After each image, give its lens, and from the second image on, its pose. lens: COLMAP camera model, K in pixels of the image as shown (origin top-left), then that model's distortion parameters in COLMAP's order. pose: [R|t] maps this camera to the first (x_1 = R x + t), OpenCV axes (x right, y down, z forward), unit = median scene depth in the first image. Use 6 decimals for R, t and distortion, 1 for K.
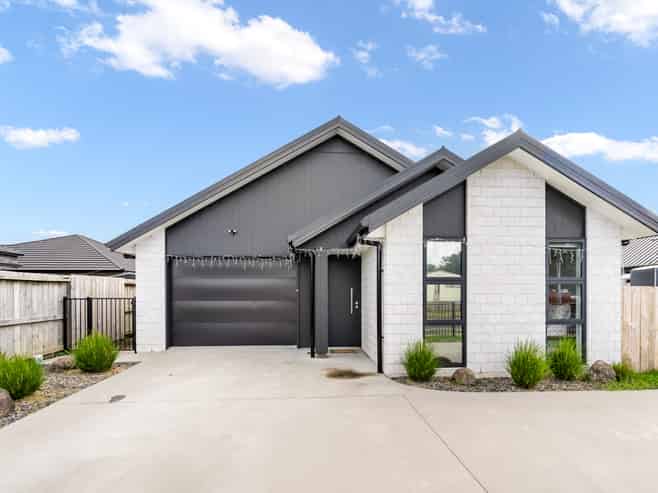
lens RADIAL K [[307.2, 0, 341.5], [0, 307.2, 258.0], [0, 0, 1]] dist [-0.000120, -0.000044]
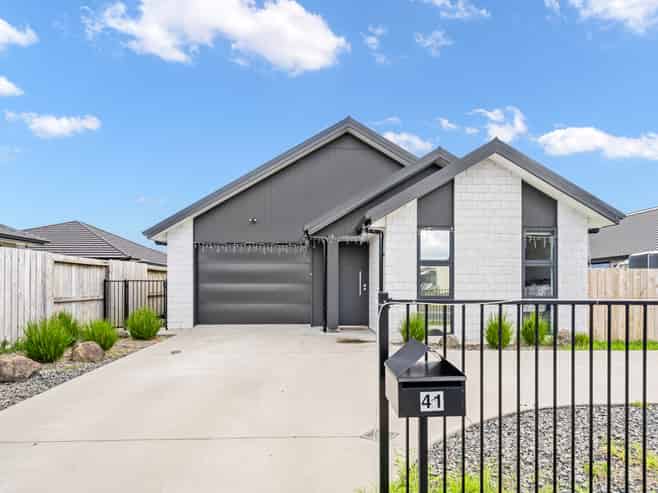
lens RADIAL K [[362.7, 0, 329.0], [0, 362.7, 246.5], [0, 0, 1]] dist [0.022268, 0.000092]
pose [[0.997217, 0.000392, -0.074557, 0.019424], [-0.000325, 1.000000, 0.000911, 0.006253], [0.074557, -0.000884, 0.997216, -0.322673]]
